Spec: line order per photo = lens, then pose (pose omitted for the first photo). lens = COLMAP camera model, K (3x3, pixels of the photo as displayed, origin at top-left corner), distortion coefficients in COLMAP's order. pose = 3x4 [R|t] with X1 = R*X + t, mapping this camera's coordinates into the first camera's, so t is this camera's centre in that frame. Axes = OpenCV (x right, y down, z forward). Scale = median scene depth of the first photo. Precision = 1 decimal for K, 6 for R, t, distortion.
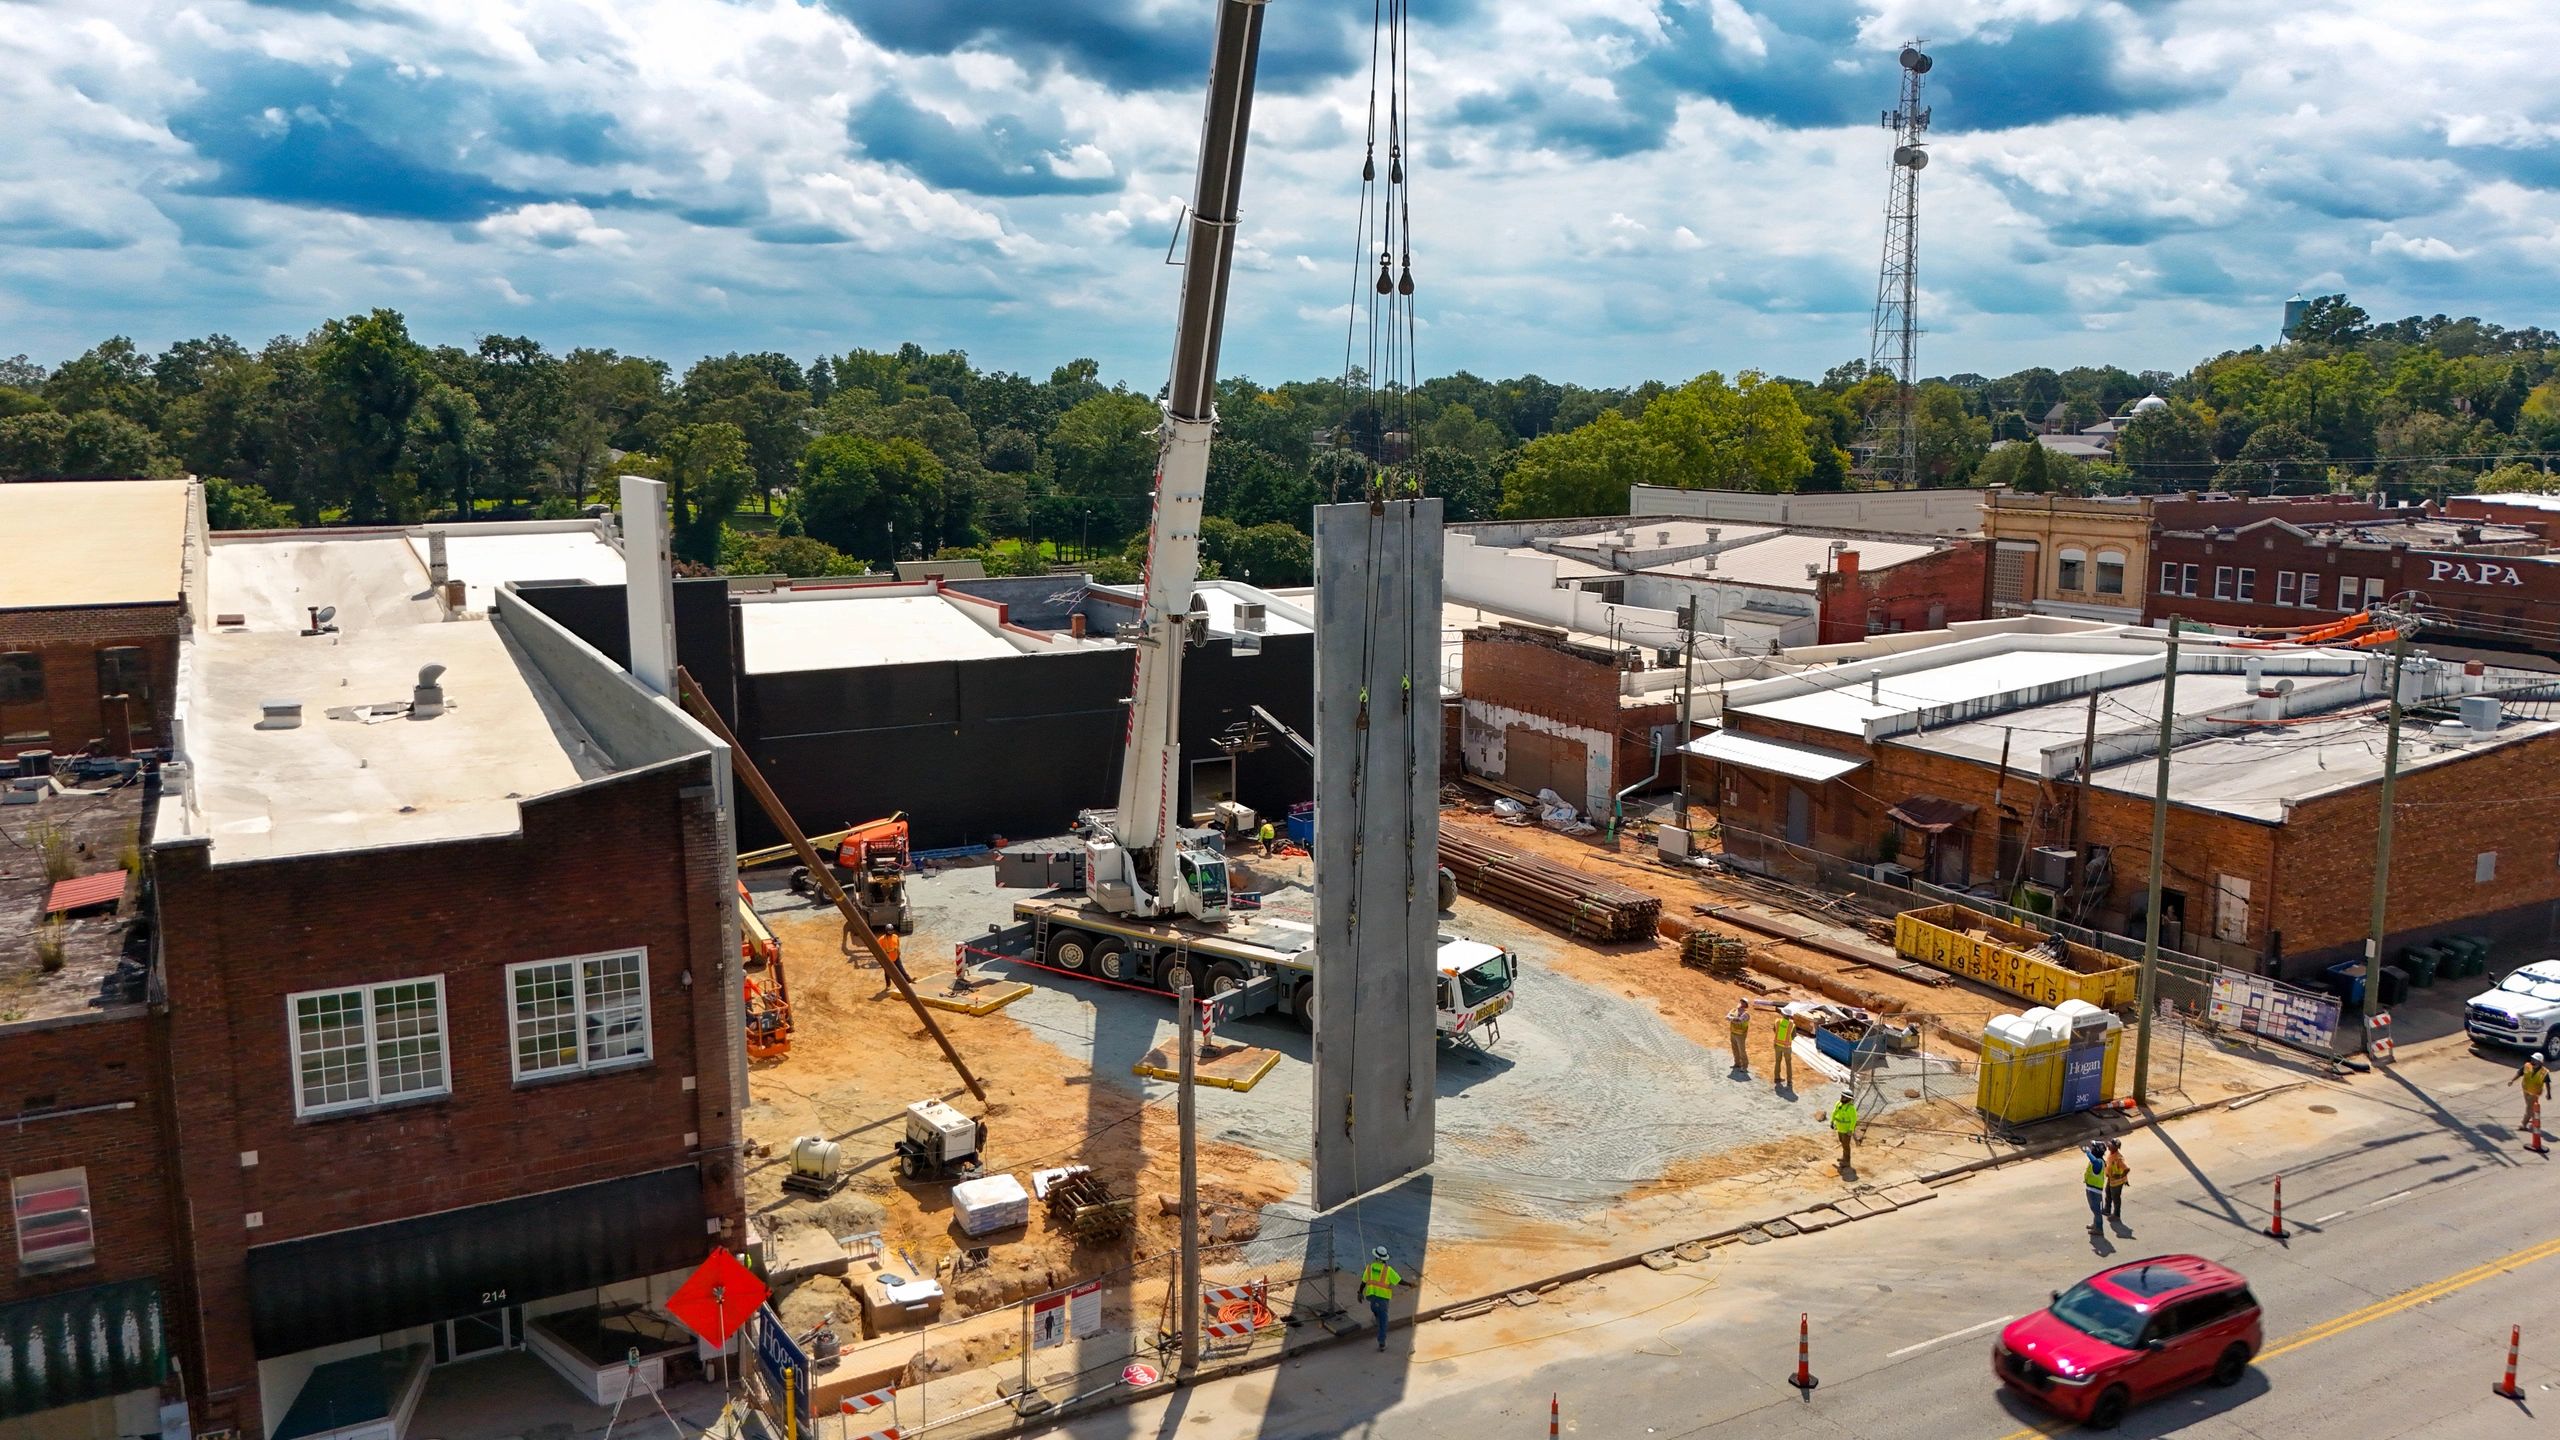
lens RADIAL K [[1897.8, 0, 1287.9], [0, 1897.8, 737.3], [0, 0, 1]] dist [0.043633, -0.025022]
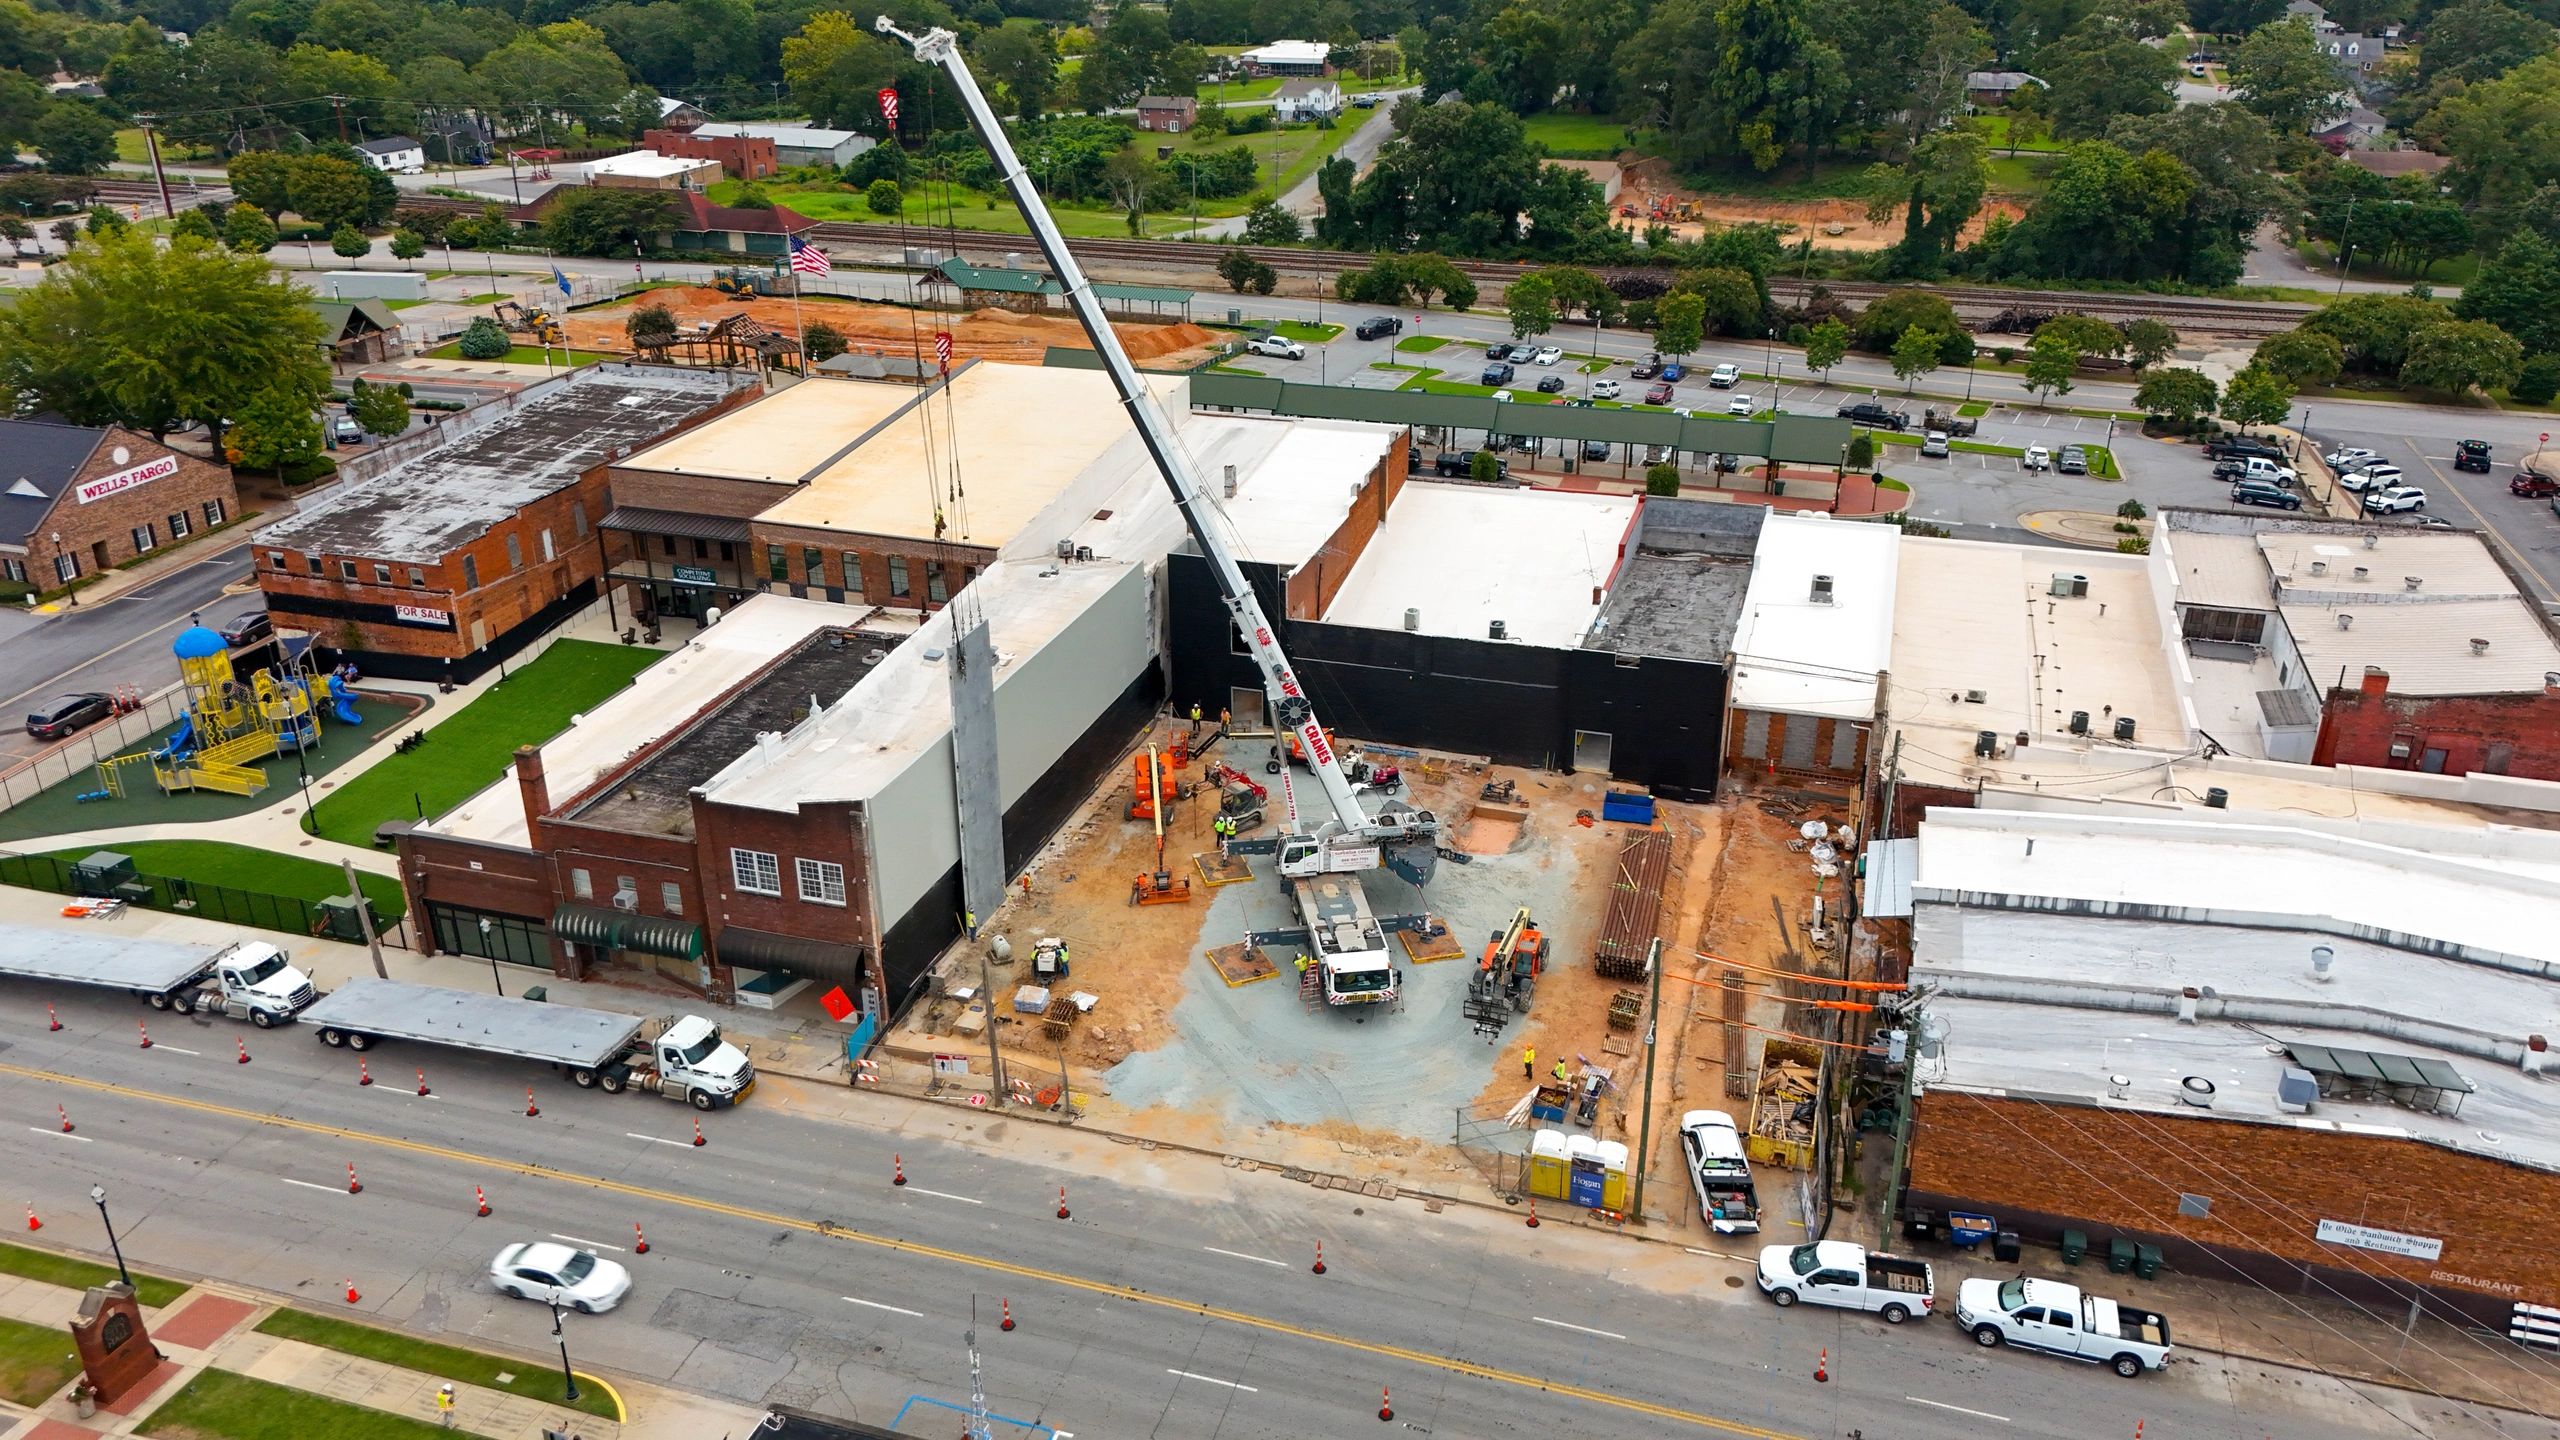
lens RADIAL K [[1897.8, 0, 1287.4], [0, 1897.8, 726.8], [0, 0, 1]] dist [0.043633, -0.025022]
pose [[0.693157, 0.297271, -0.656630, 0.985245], [-0.121773, 0.946193, 0.299816, -0.525206], [0.710425, -0.127860, 0.692060, -0.173033]]
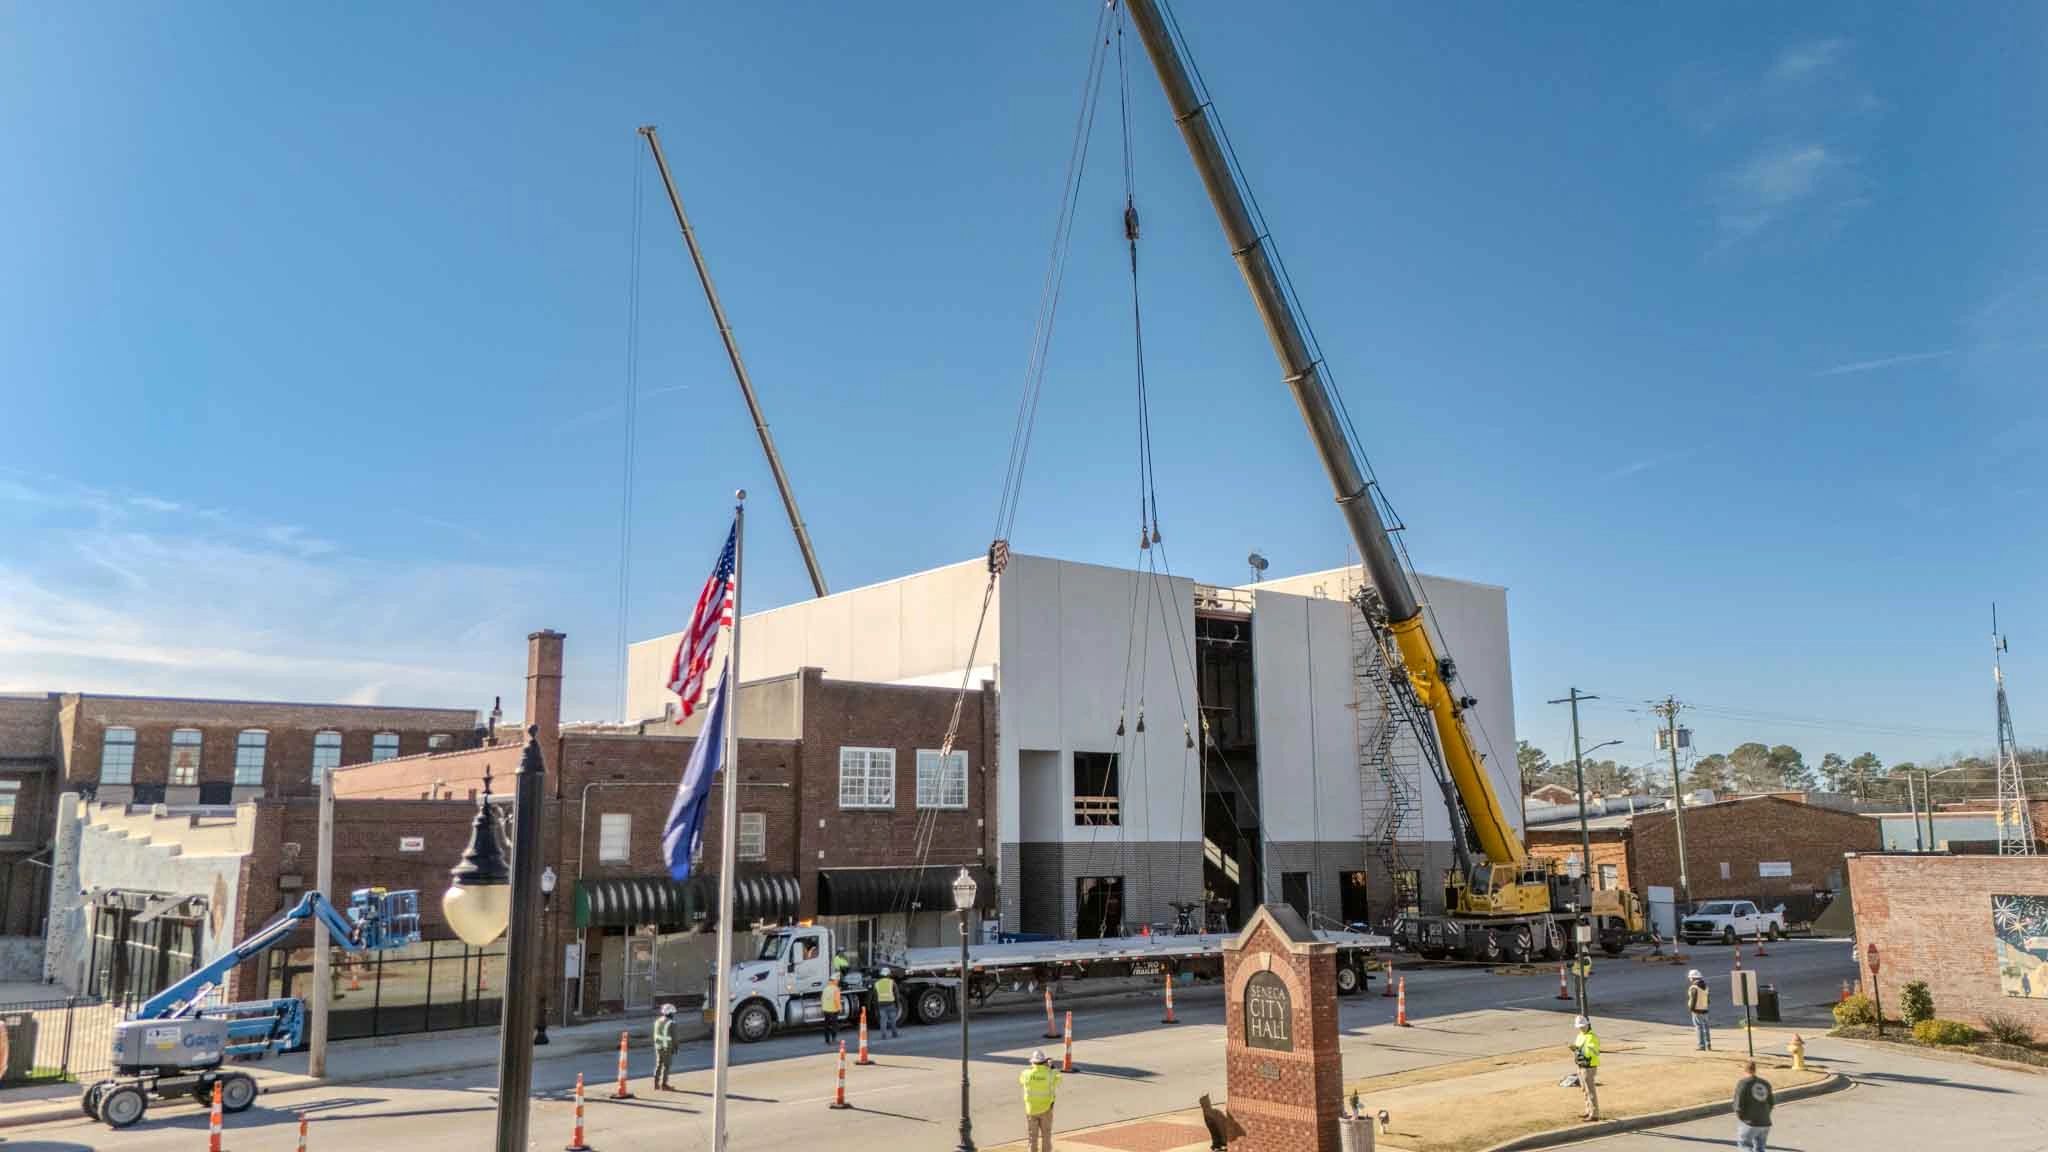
lens RADIAL K [[1518.3, 0, 1023.8], [0, 1518.3, 570.3], [0, 0, 1]] dist [0.043633, -0.025022]
pose [[0.983226, 0.025481, 0.180600, -0.347637], [0.039079, 0.937764, -0.345066, 0.300637], [-0.178153, 0.346336, 0.921039, -0.378353]]
